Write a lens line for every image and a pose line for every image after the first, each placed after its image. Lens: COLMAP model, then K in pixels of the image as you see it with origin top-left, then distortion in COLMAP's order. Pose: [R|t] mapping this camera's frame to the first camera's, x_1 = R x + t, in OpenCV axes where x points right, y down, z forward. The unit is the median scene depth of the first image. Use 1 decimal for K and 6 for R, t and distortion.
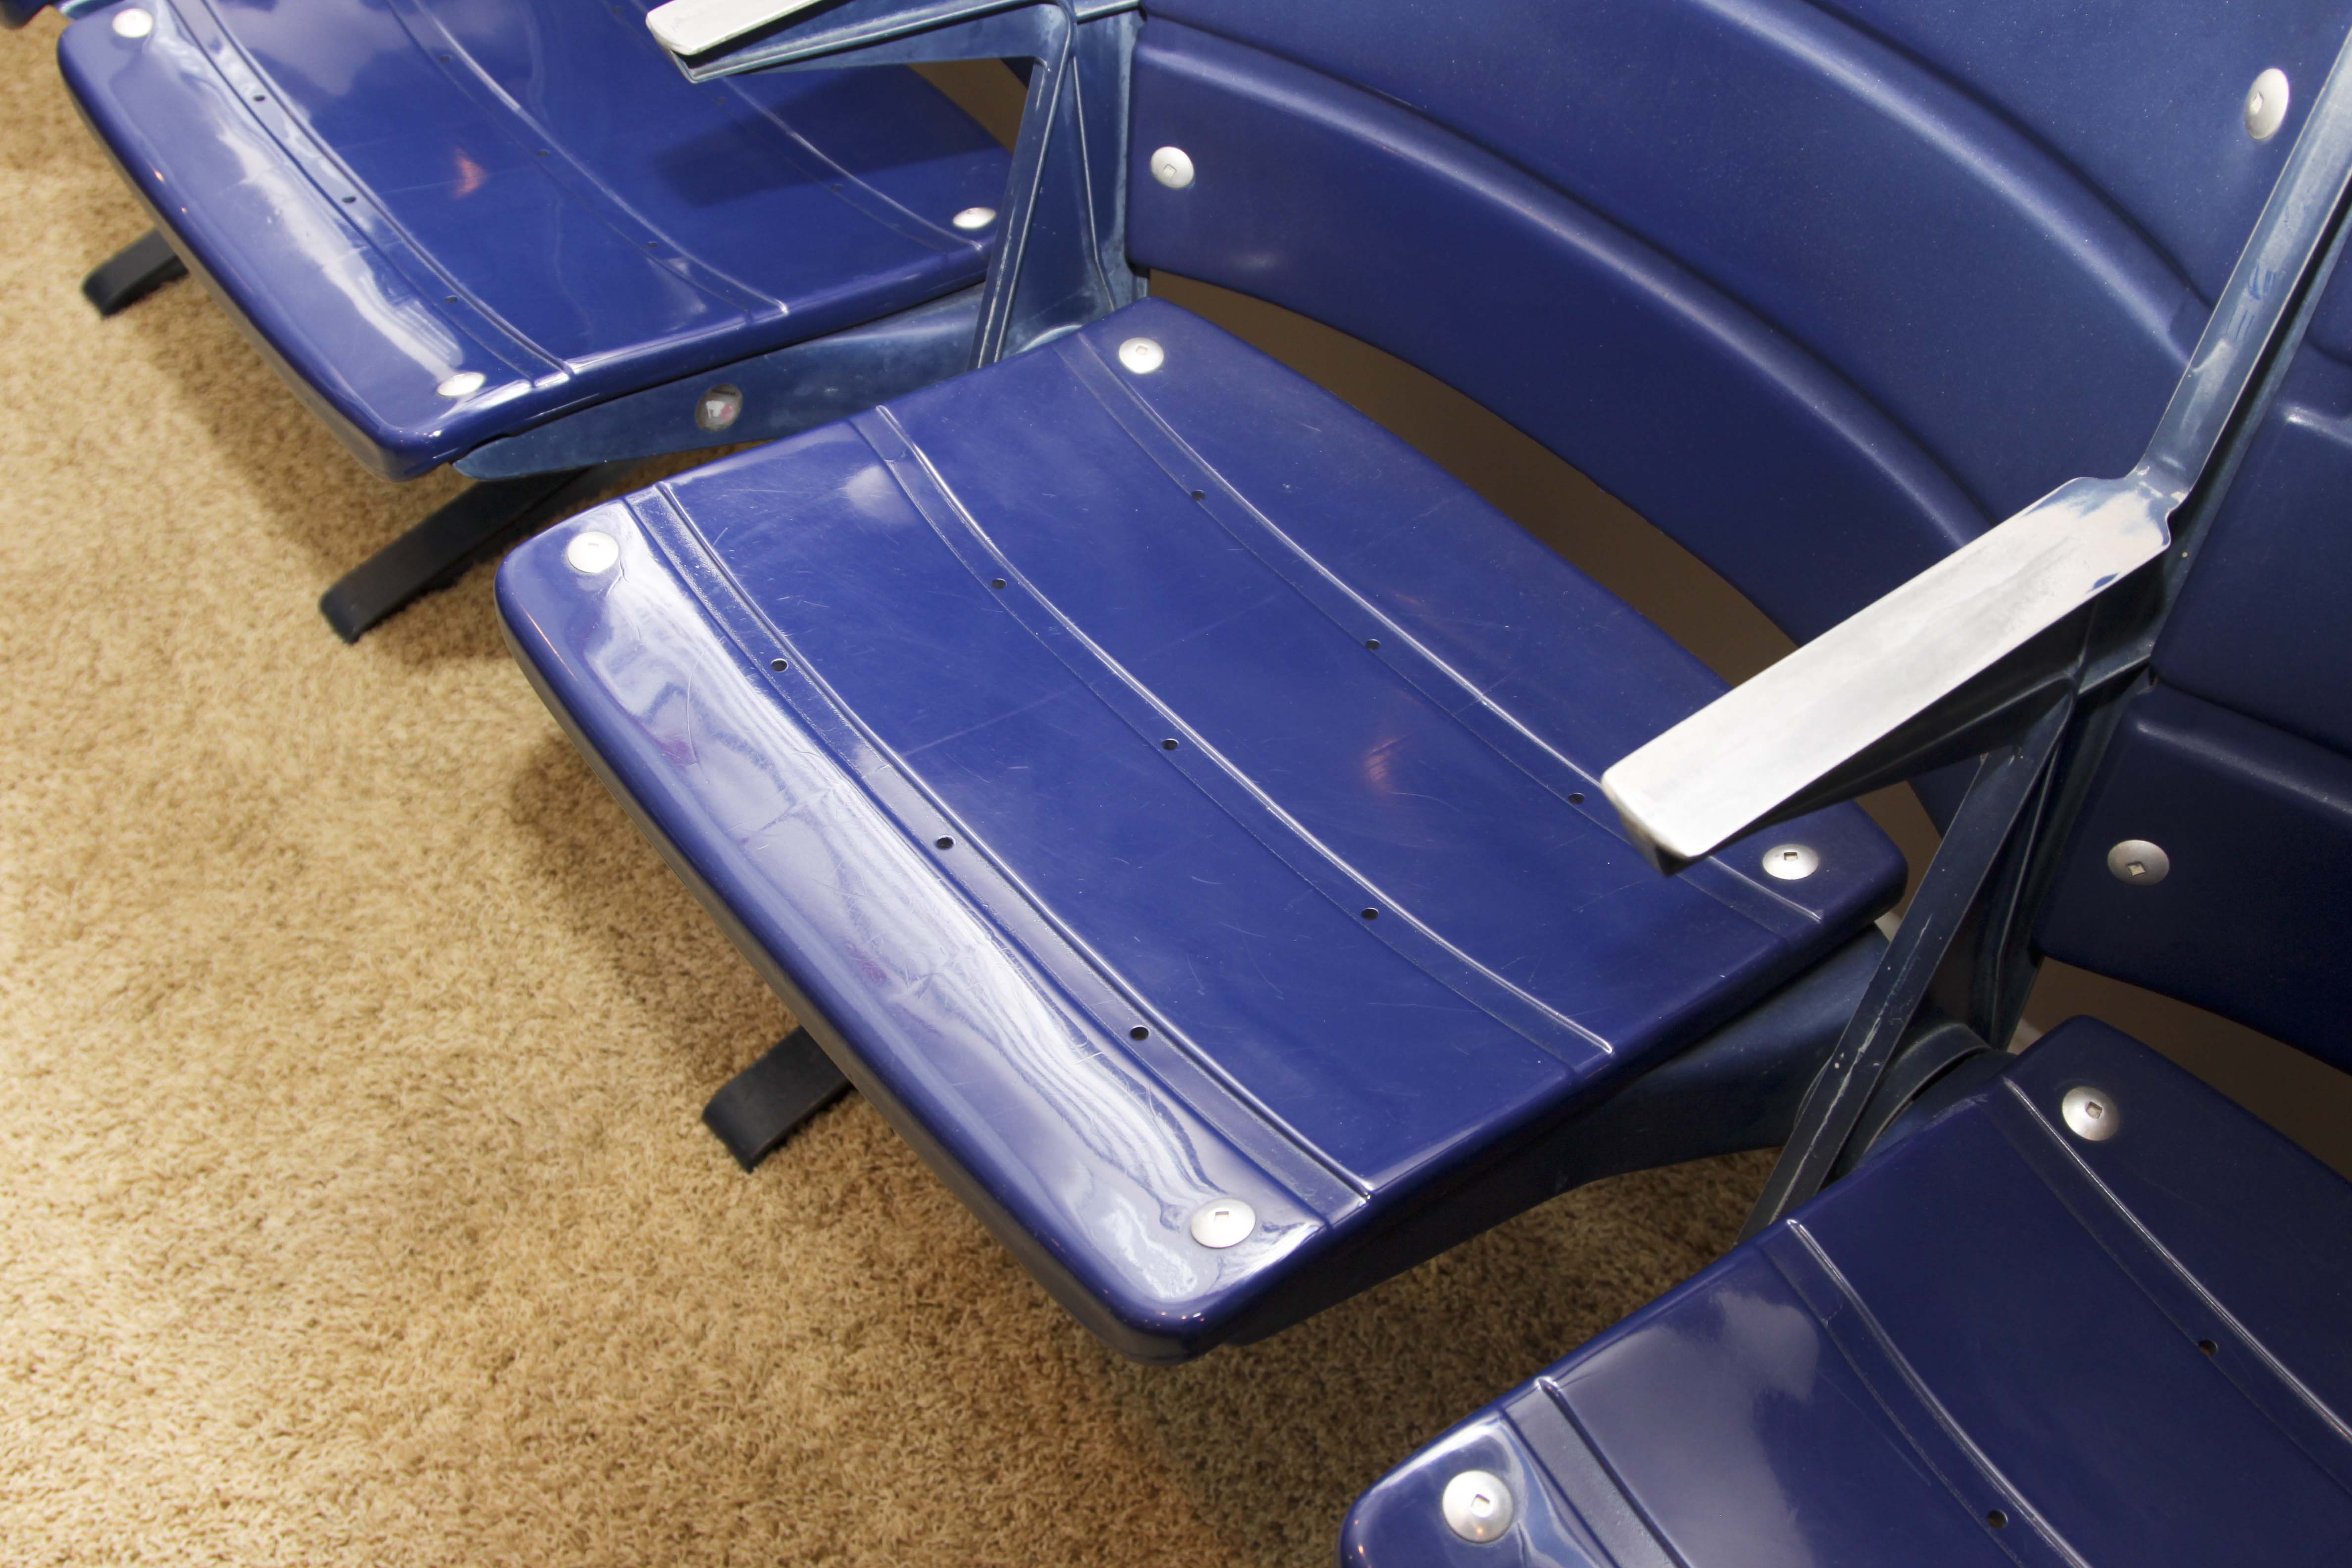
lens RADIAL K [[2545.1, 0, 1167.1], [0, 2545.1, 798.9], [0, 0, 1]] dist [-0.111597, 0.000000]
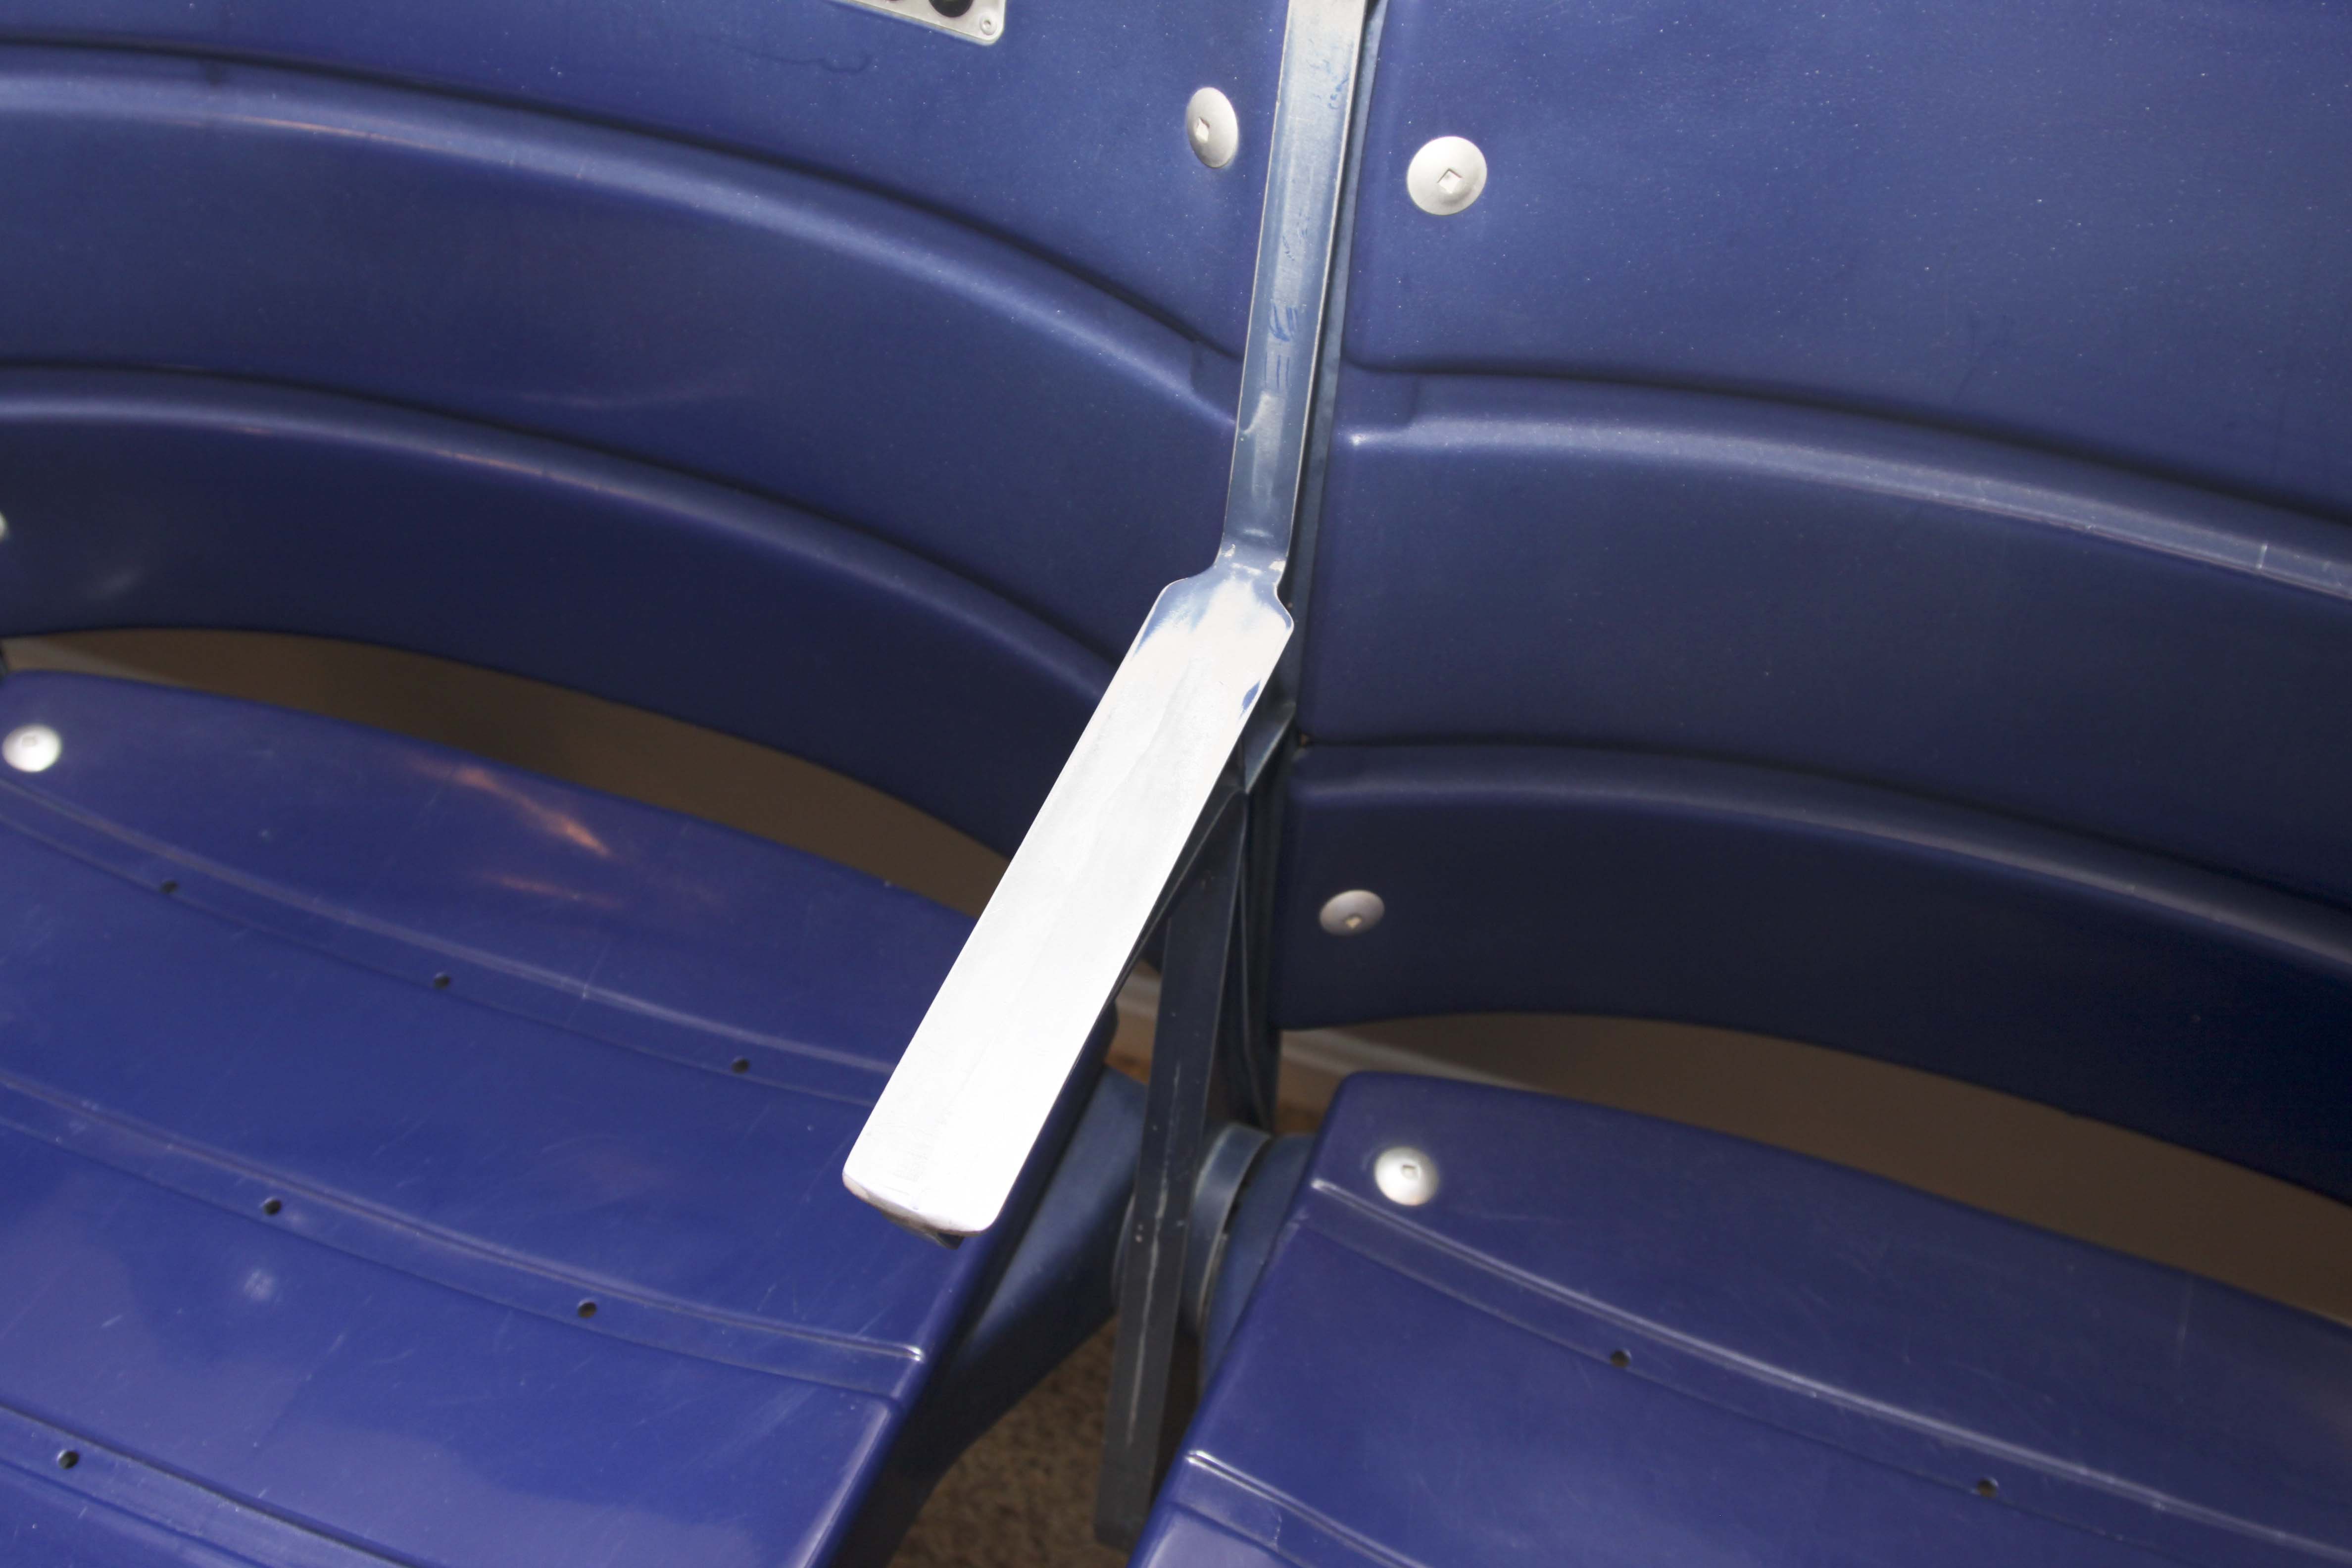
lens RADIAL K [[2545.1, 0, 1163.1], [0, 2545.1, 763.6], [0, 0, 1]] dist [-0.111597, 0.000000]
pose [[0.847193, -0.387378, 0.363596, 0.009516], [0.382067, 0.919771, 0.089700, -0.153823], [-0.369172, 0.062925, 0.927228, 0.169240]]
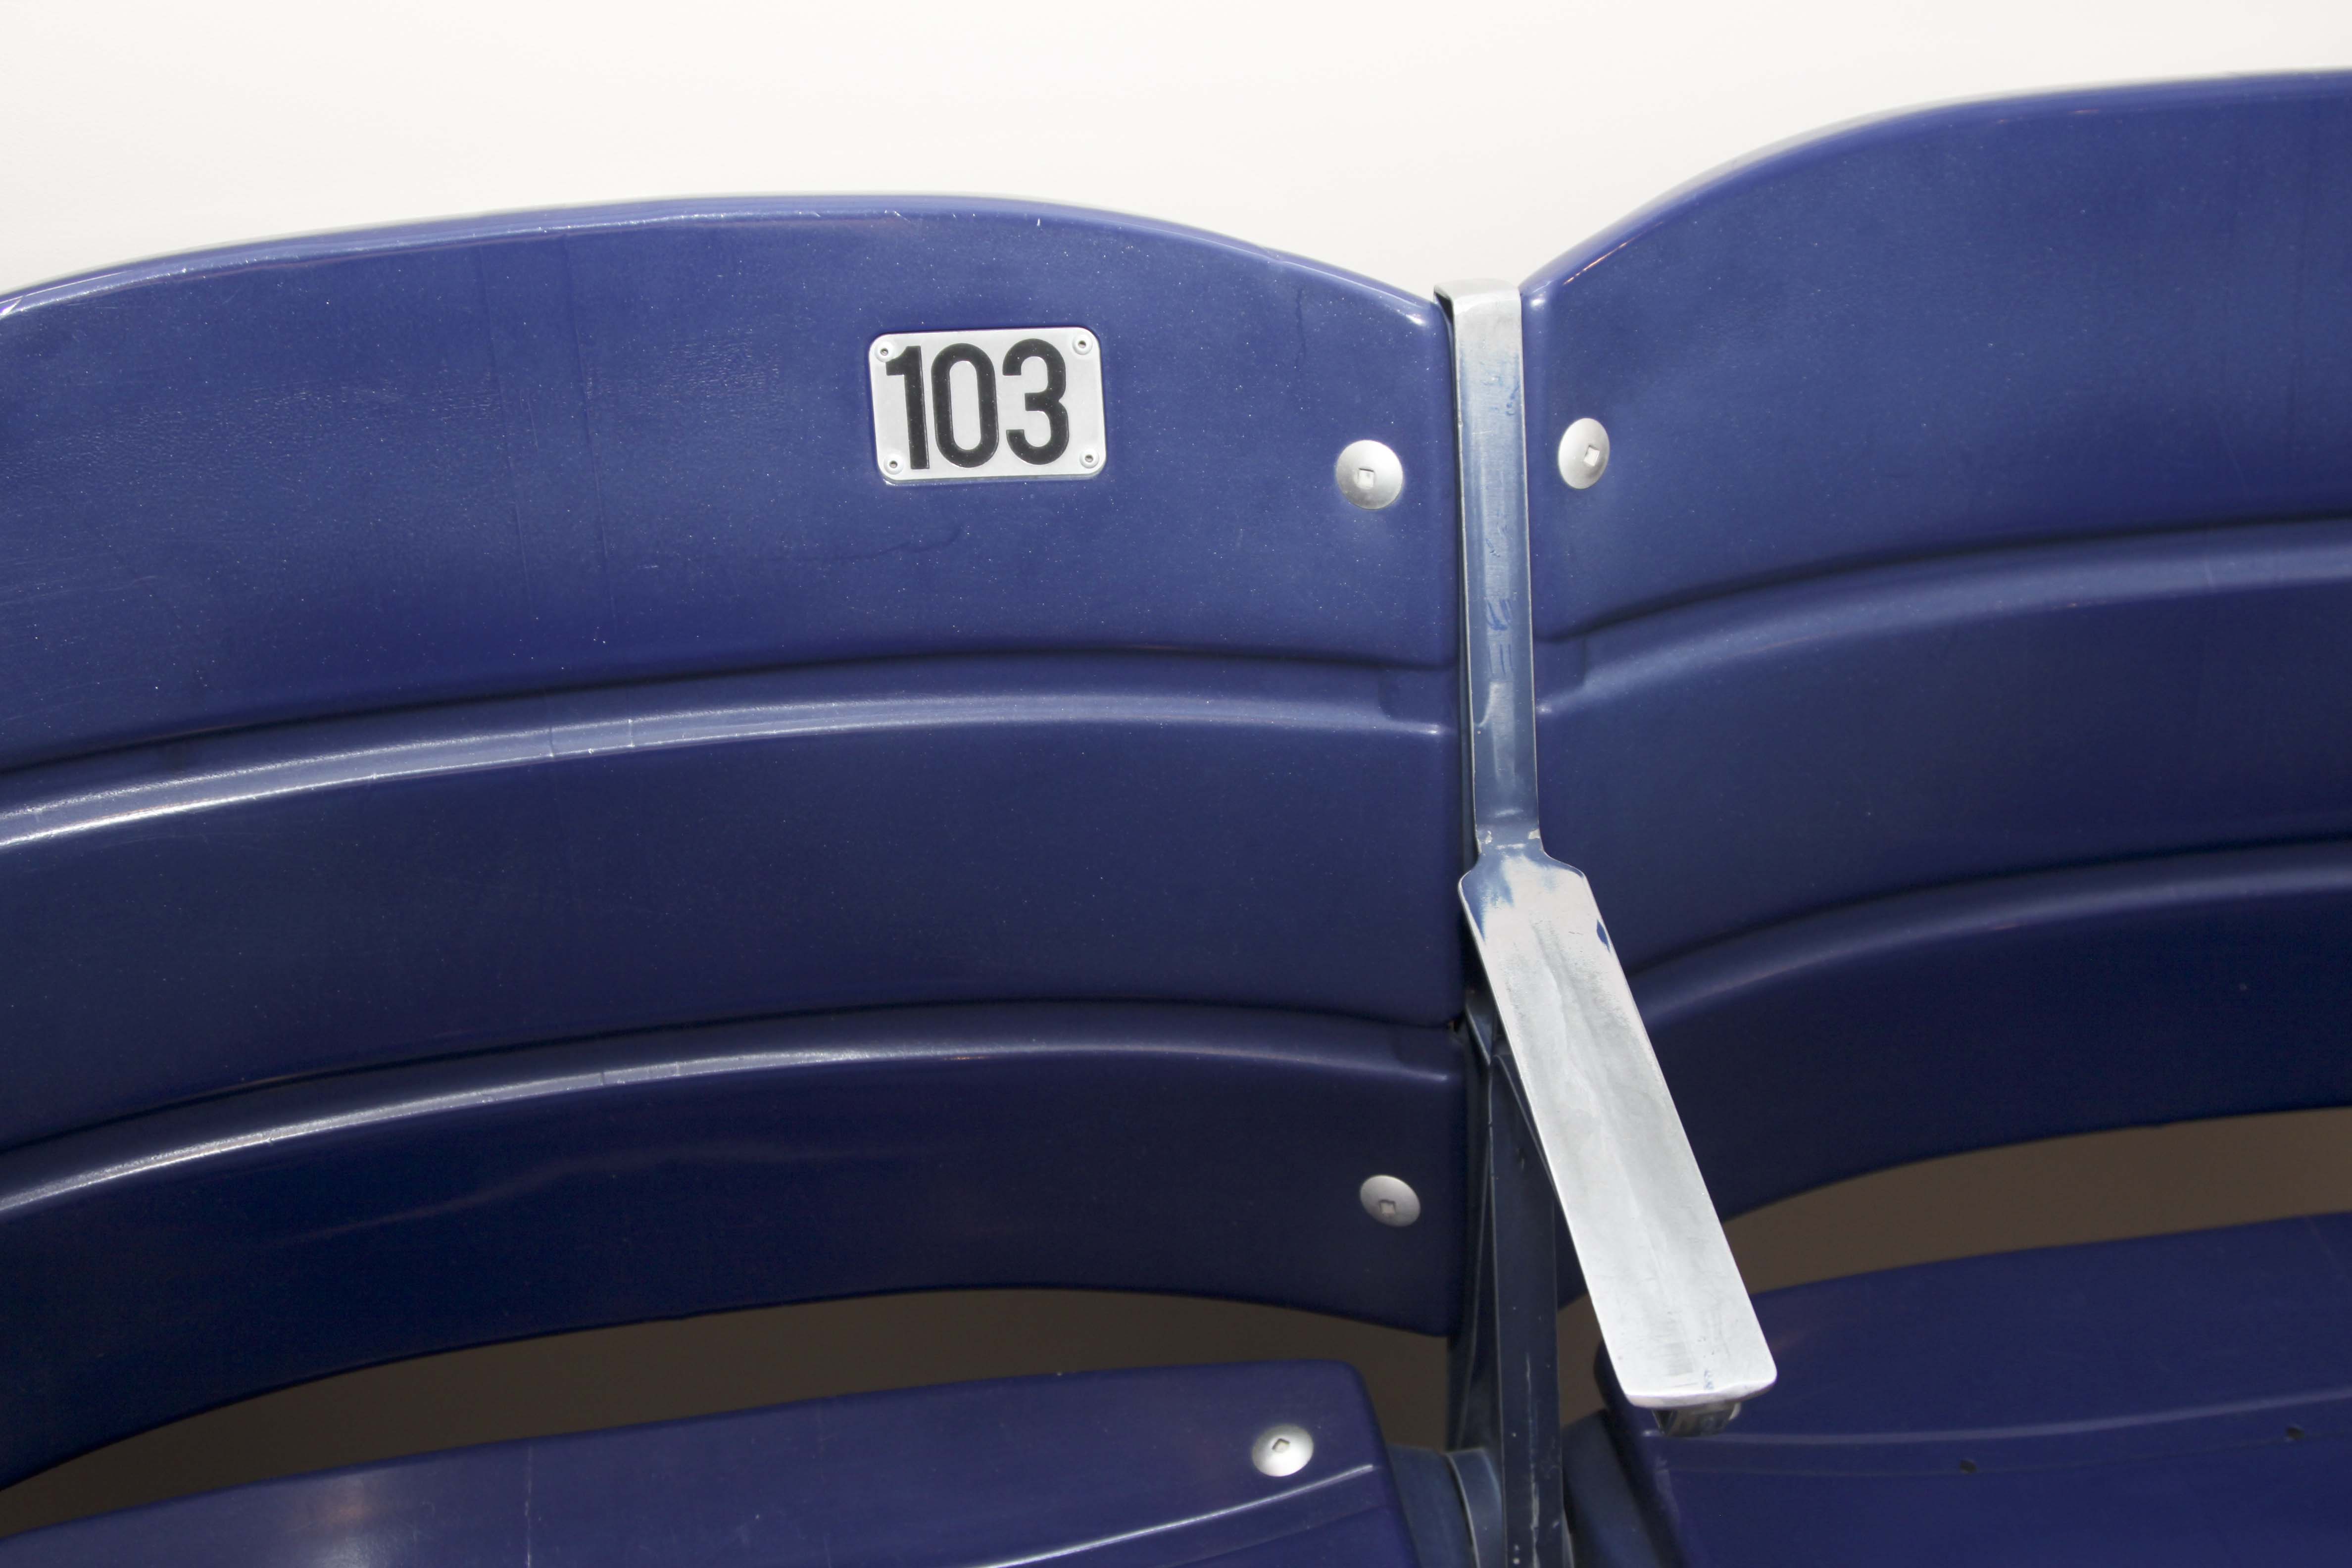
lens RADIAL K [[2923.0, 0, 1178.5], [0, 2923.0, 792.6], [0, 0, 1]] dist [-0.034882, 0.000000]
pose [[0.461849, -0.499965, 0.732619, -0.498694], [0.646874, 0.754991, 0.107437, -0.349380], [-0.606835, 0.424292, 0.672106, 0.300817]]
